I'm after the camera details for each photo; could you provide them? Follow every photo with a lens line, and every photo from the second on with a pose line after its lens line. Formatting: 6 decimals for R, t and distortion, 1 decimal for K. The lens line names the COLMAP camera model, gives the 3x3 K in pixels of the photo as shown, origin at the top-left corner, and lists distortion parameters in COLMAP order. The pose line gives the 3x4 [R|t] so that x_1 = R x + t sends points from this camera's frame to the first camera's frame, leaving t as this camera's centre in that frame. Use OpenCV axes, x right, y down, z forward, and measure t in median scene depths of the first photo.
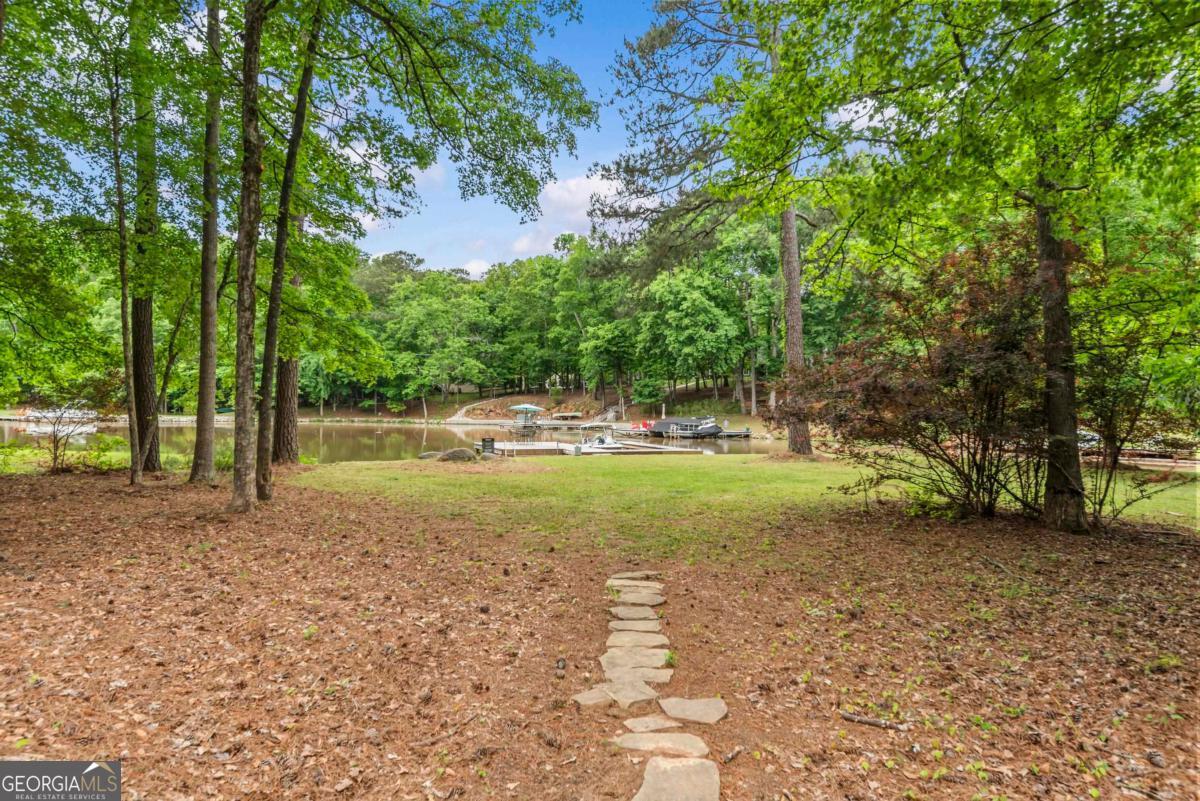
lens RADIAL K [[690.7, 0, 604.7], [0, 690.7, 399.7], [0, 0, 1]] dist [0.003252, 0.000962]
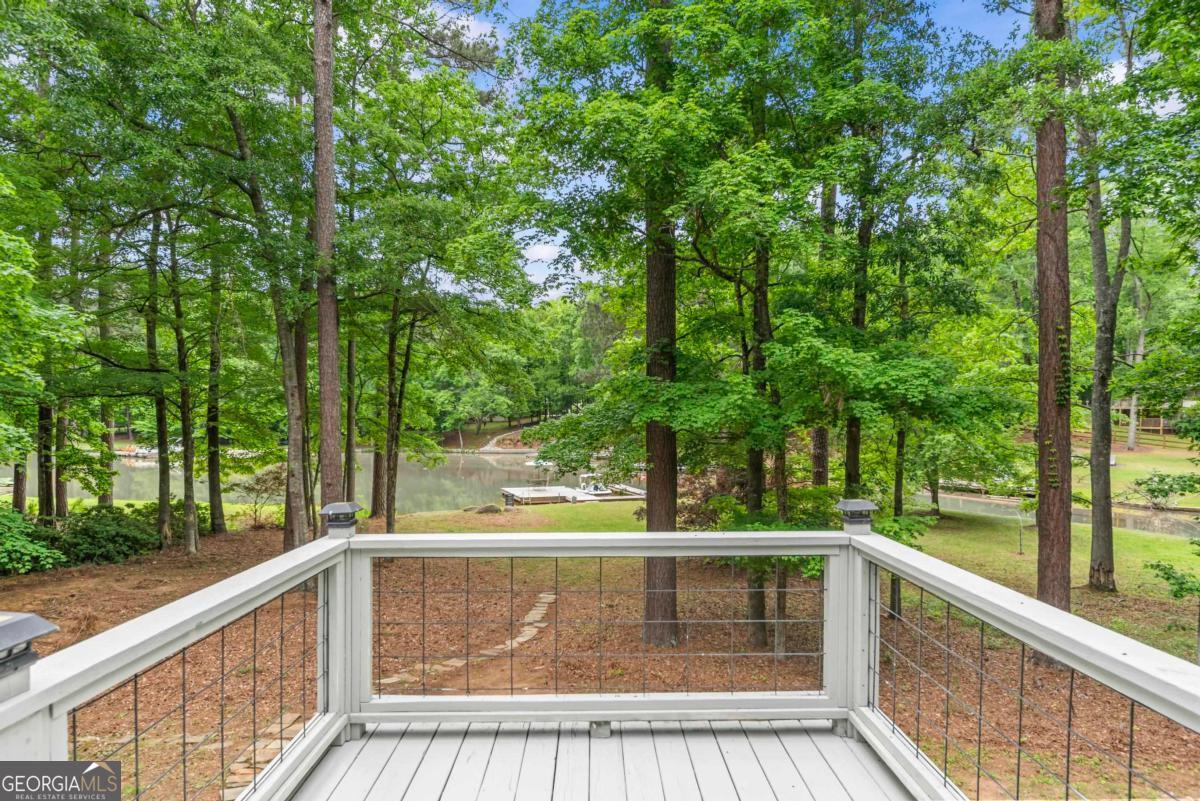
lens RADIAL K [[690.7, 0, 596.3], [0, 690.7, 410.8], [0, 0, 1]] dist [0.003252, 0.000962]
pose [[0.998335, -0.009770, -0.056857, 0.027522], [0.009816, 0.999952, 0.000533, -0.033492], [0.056849, -0.001091, 0.998382, -0.123628]]
